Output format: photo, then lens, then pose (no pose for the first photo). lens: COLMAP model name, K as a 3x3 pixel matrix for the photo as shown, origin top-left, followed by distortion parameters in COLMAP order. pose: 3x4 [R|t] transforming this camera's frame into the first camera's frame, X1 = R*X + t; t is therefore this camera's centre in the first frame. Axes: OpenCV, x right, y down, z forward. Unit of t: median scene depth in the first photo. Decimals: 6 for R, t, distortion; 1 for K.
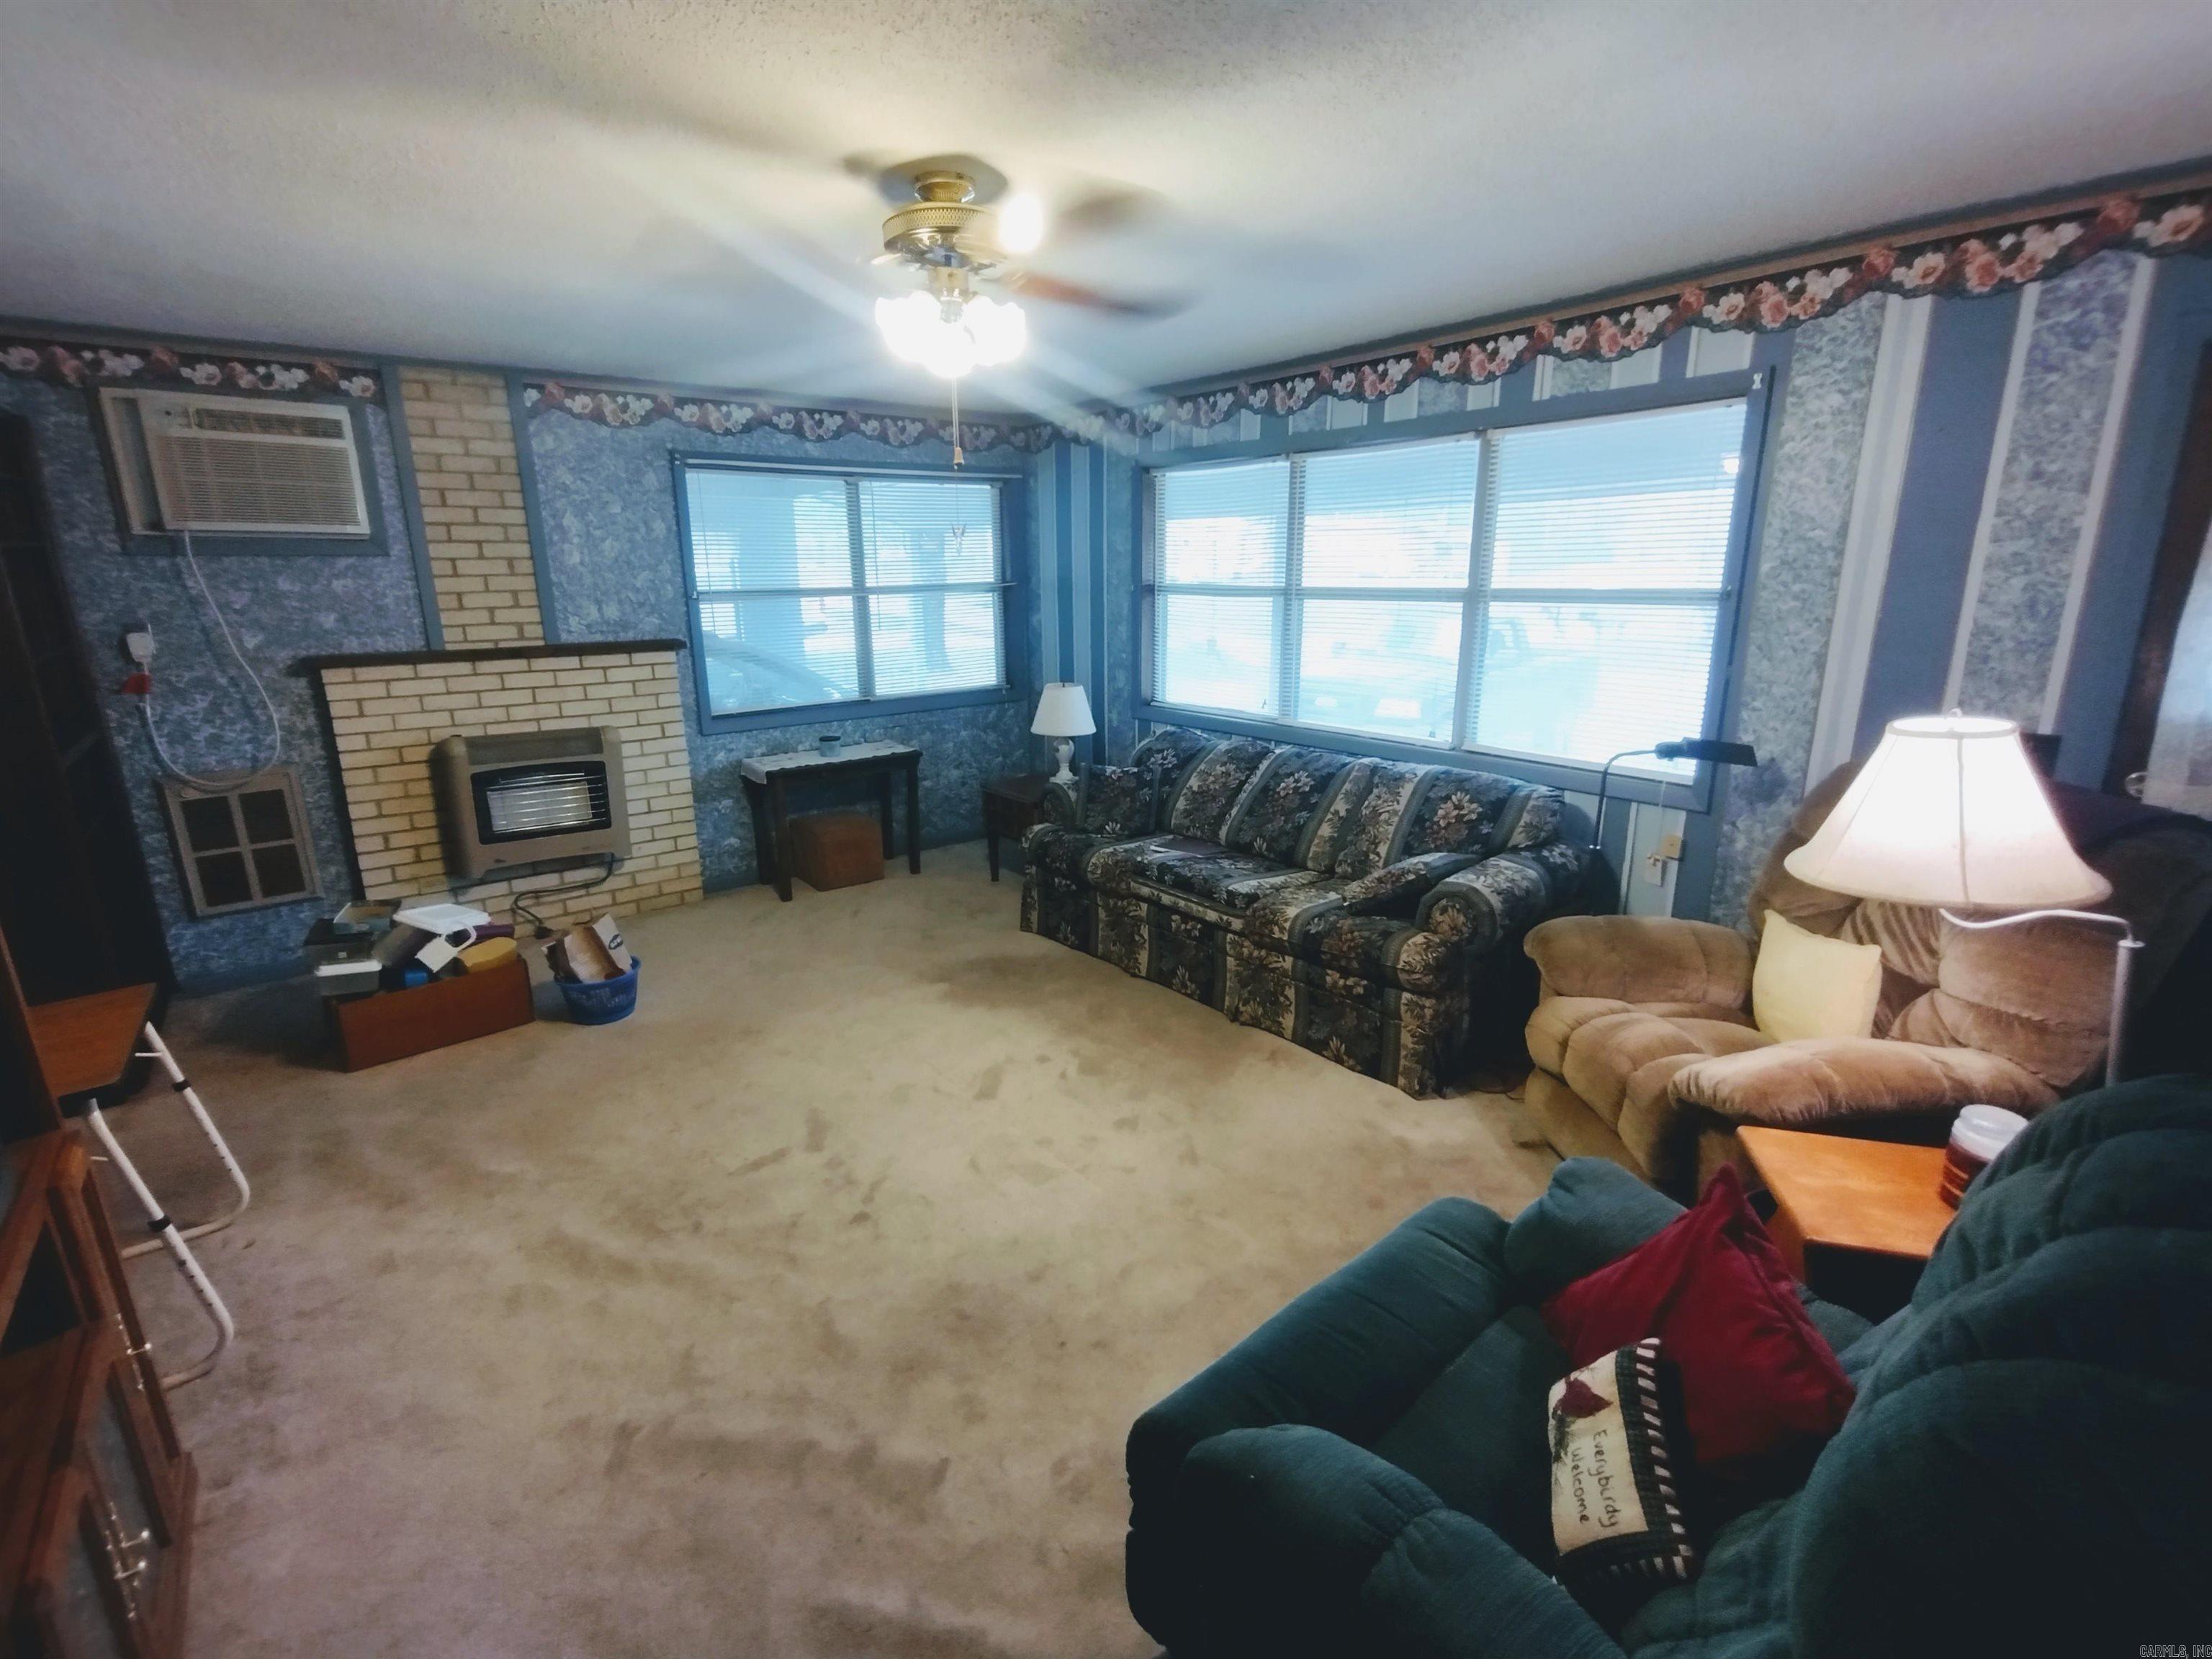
lens RADIAL K [[998.5, 0, 1090.4], [0, 998.5, 833.0], [0, 0, 1]] dist [-0.003204, 0.000687]
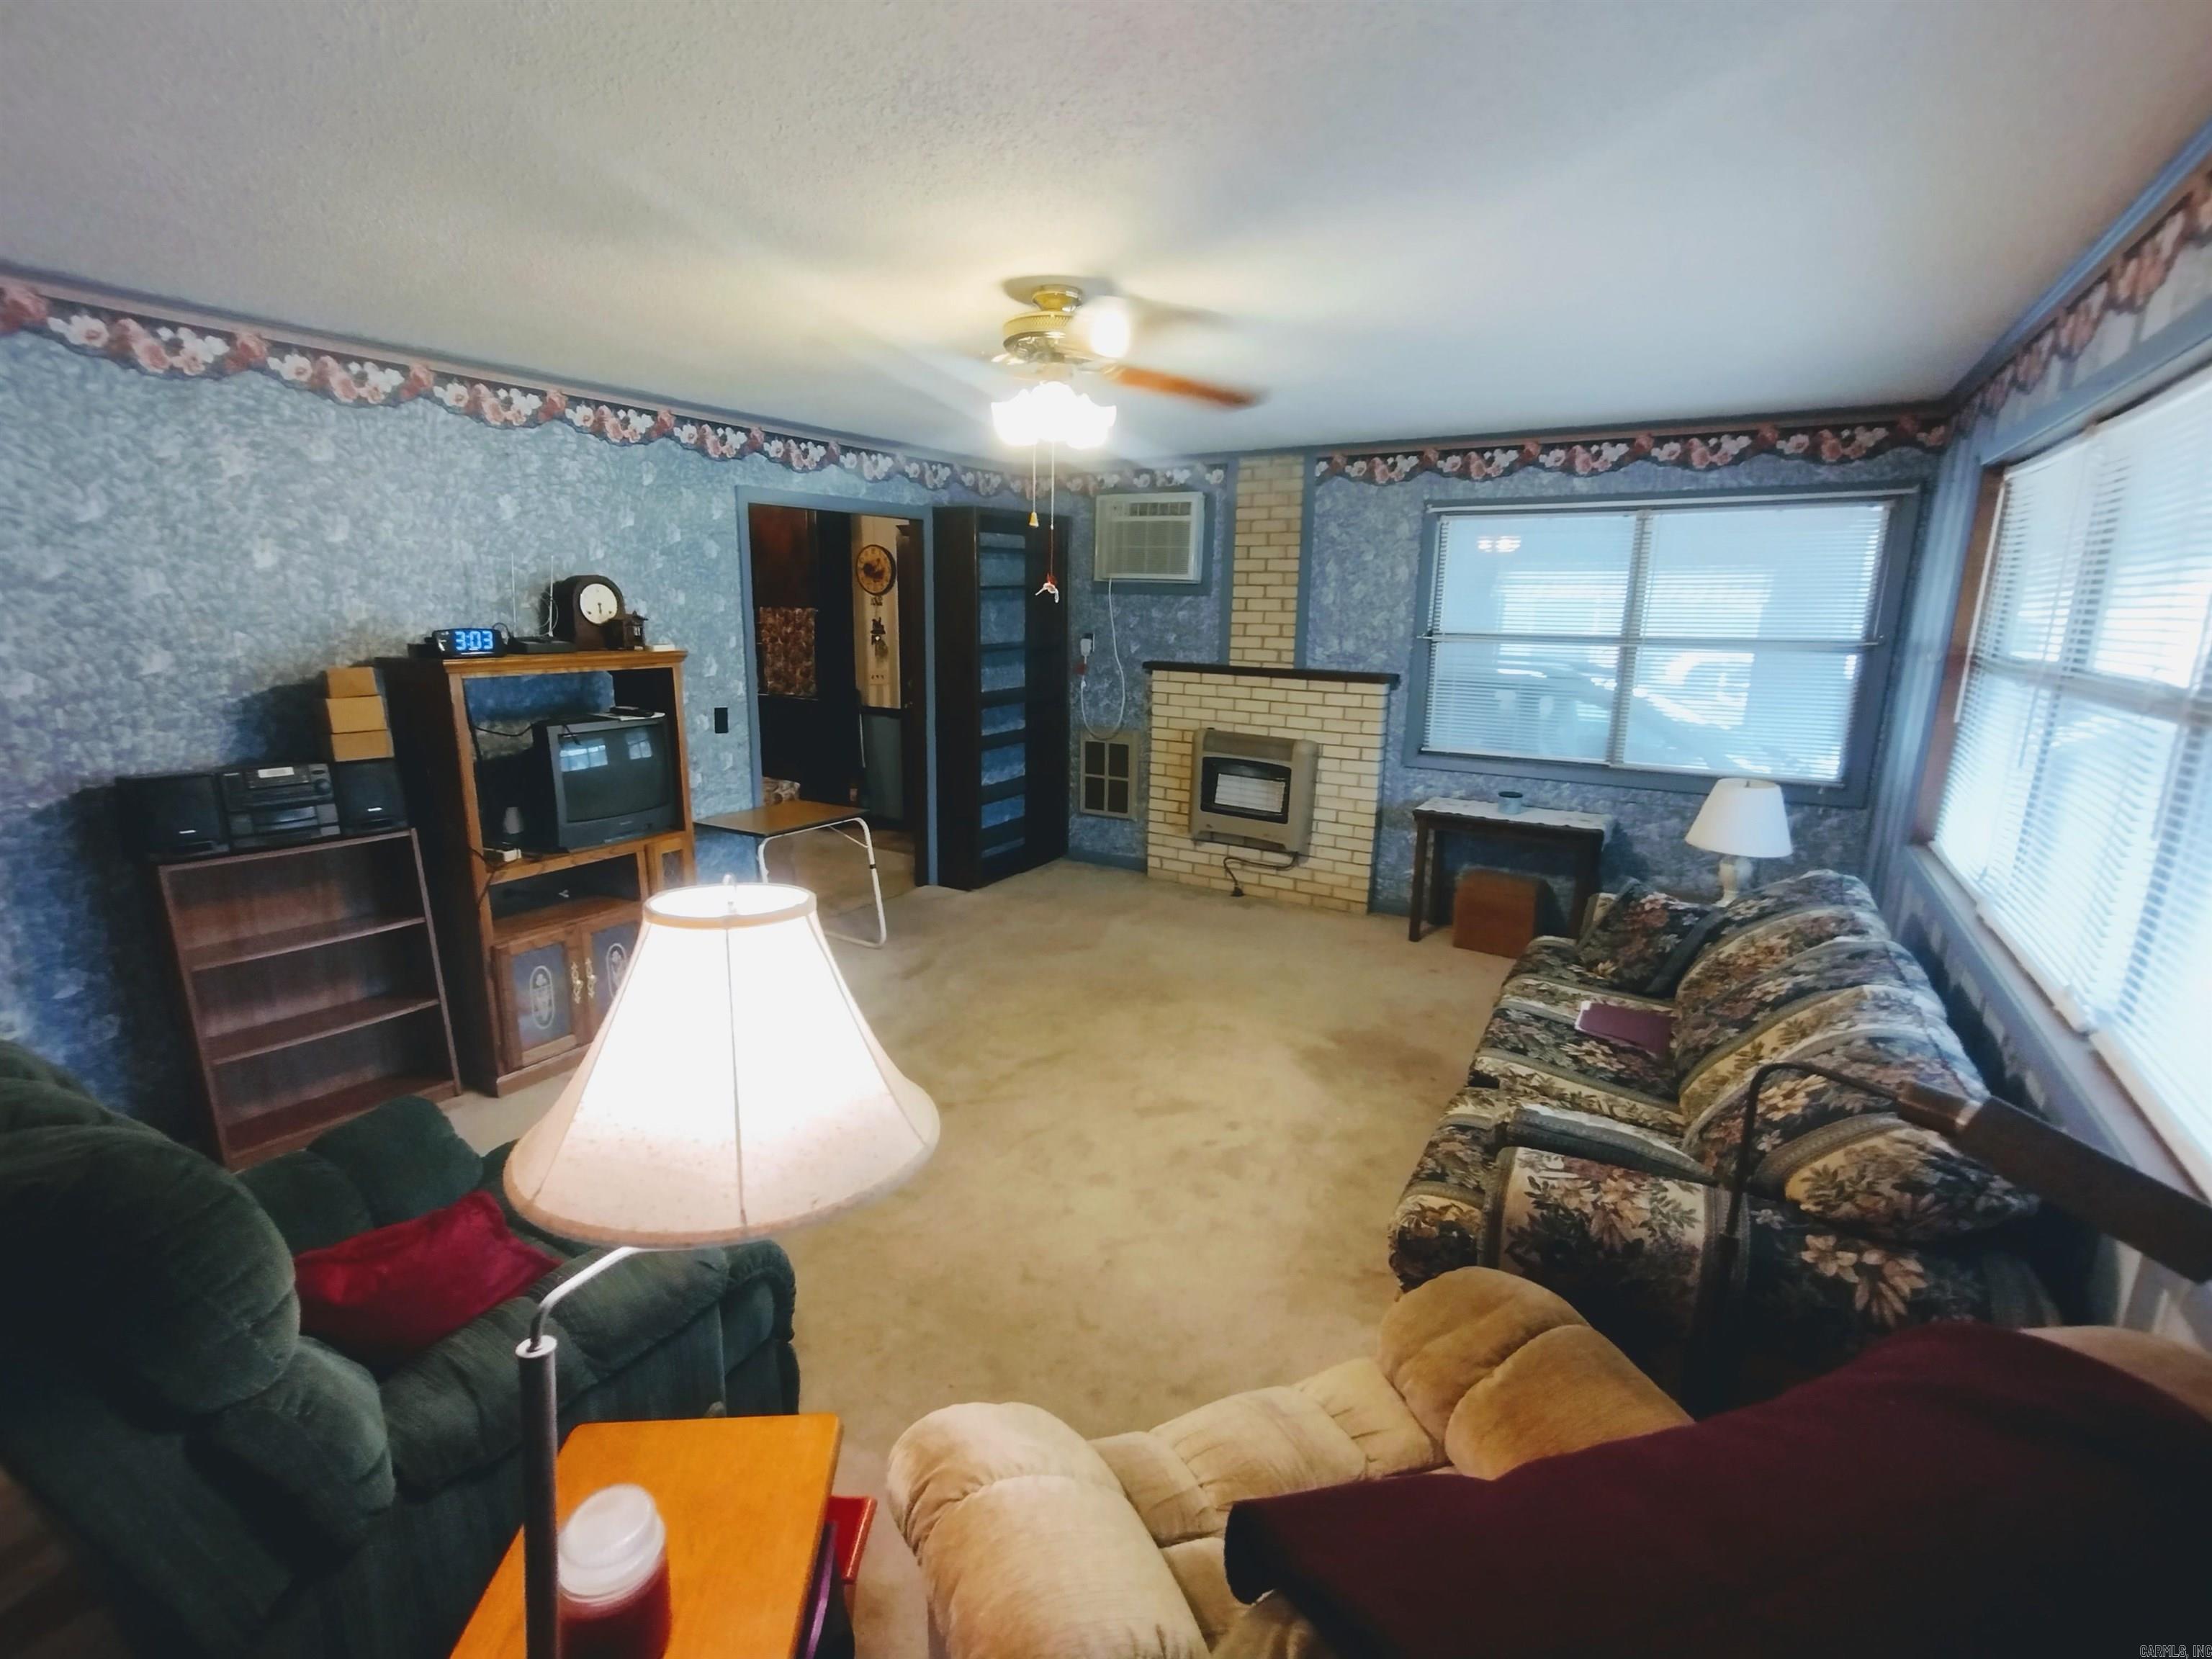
lens RADIAL K [[1008.6, 0, 1106.0], [0, 1008.6, 829.5], [0, 0, 1]] dist [-0.002504, 0.002743]
pose [[0.344631, 0.223160, -0.911827, 0.600818], [-0.259913, 0.956043, 0.135746, -0.118284], [0.902039, 0.190214, 0.387484, 0.384266]]
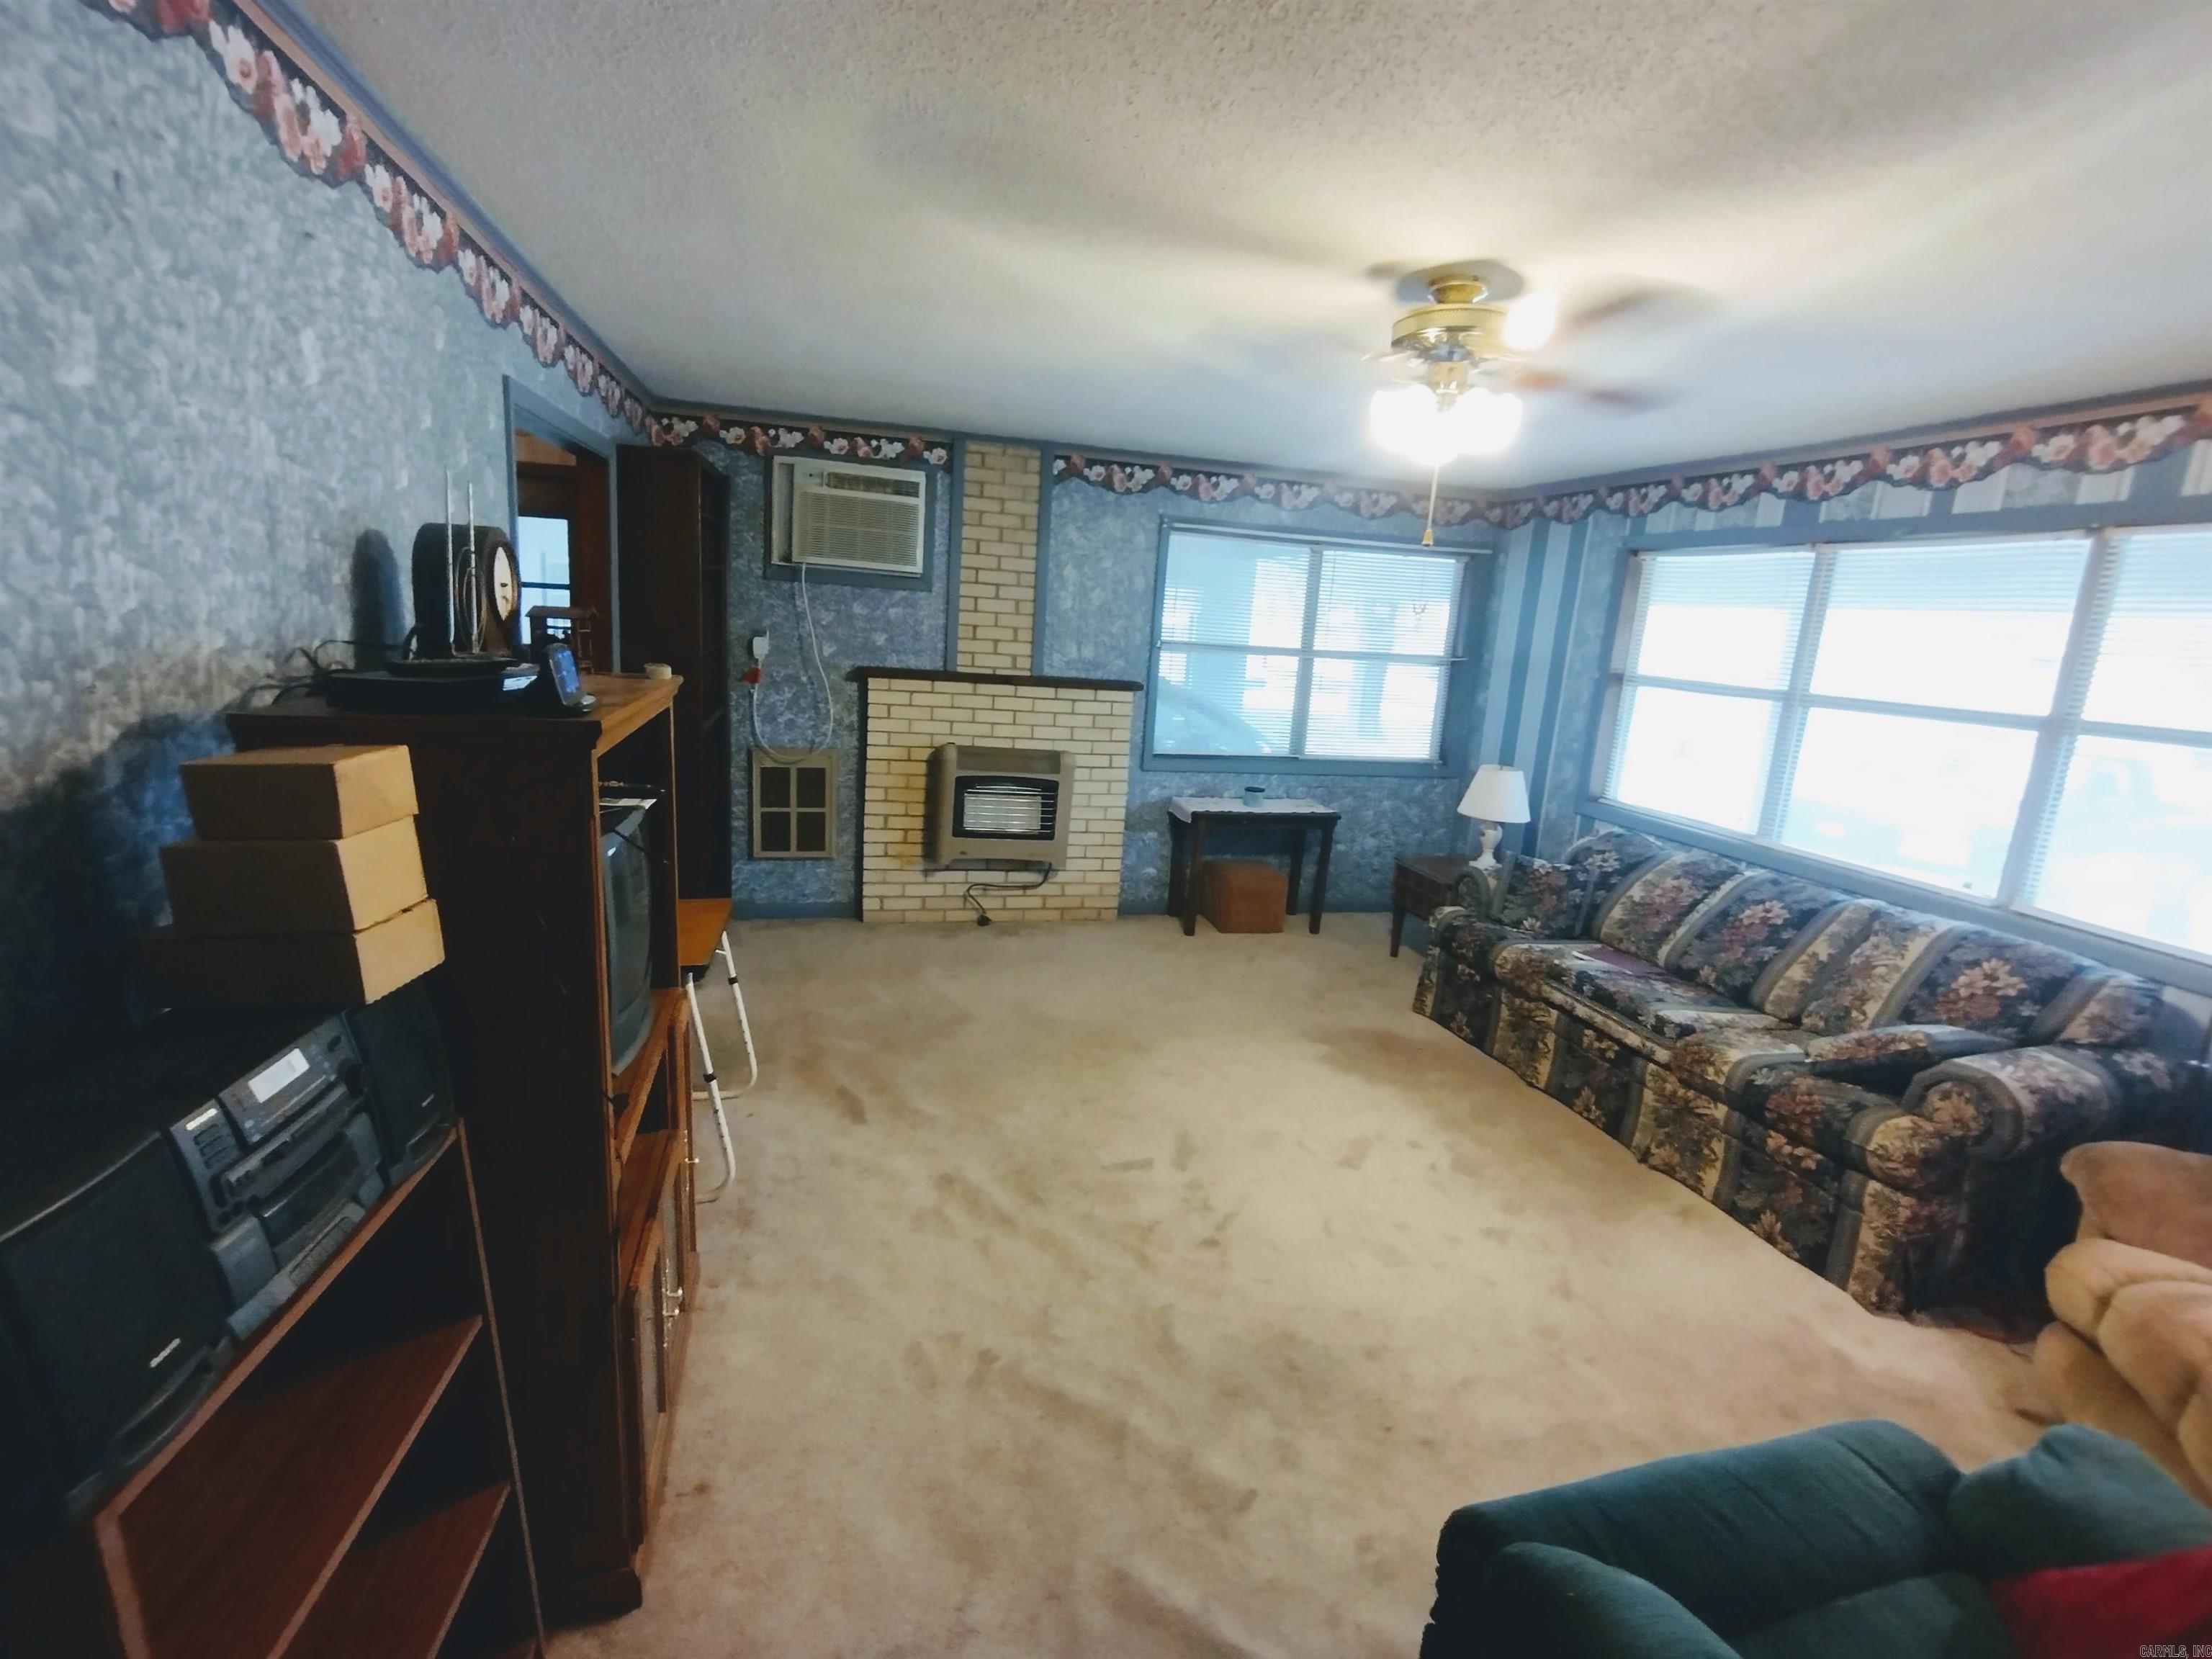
lens RADIAL K [[1008.6, 0, 1106.0], [0, 1008.6, 829.5], [0, 0, 1]] dist [-0.002504, 0.002743]
pose [[0.913076, 0.152987, -0.378004, 0.001477], [-0.176982, 0.983777, -0.029346, 0.006399], [0.367382, 0.093695, 0.925339, -0.034718]]
